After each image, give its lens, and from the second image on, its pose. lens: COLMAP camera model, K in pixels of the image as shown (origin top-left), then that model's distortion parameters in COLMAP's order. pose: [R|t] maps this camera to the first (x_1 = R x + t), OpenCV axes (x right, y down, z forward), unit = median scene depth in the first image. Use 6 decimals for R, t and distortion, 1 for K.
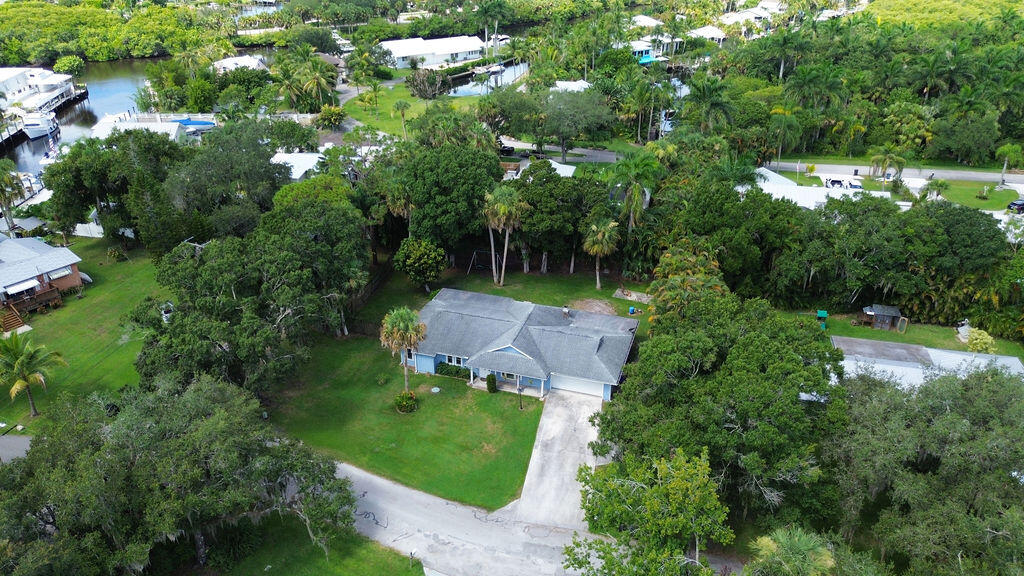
lens RADIAL K [[729.7, 0, 513.8], [0, 729.7, 282.6], [0, 0, 1]] dist [0.061673, -0.059330]
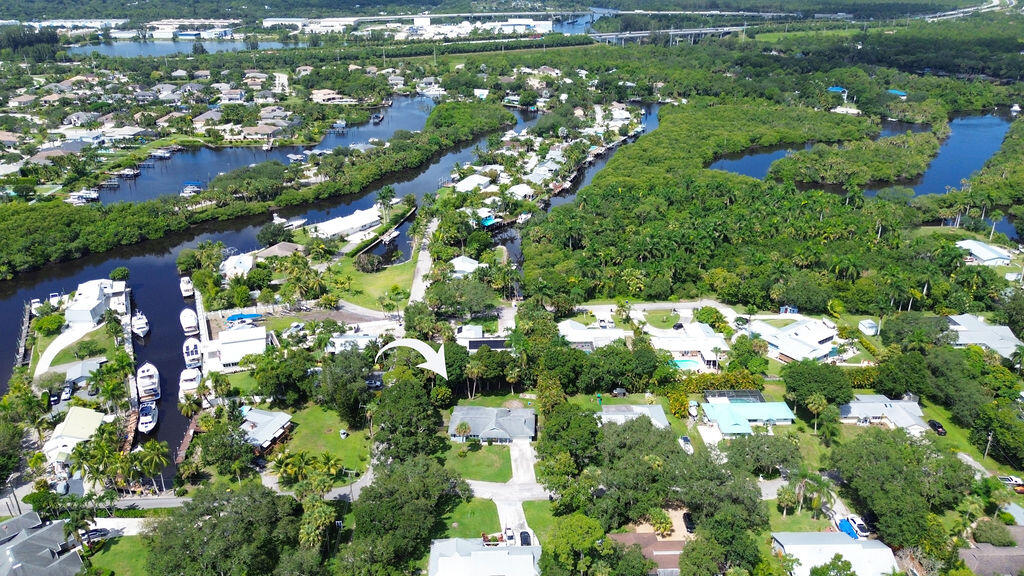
lens RADIAL K [[729.7, 0, 513.8], [0, 729.7, 282.6], [0, 0, 1]] dist [0.061673, -0.059330]
pose [[0.963621, -0.105693, 0.245487, -0.461544], [0.118137, 0.992327, -0.036489, -0.289963], [-0.239747, 0.064163, 0.968713, -1.445846]]
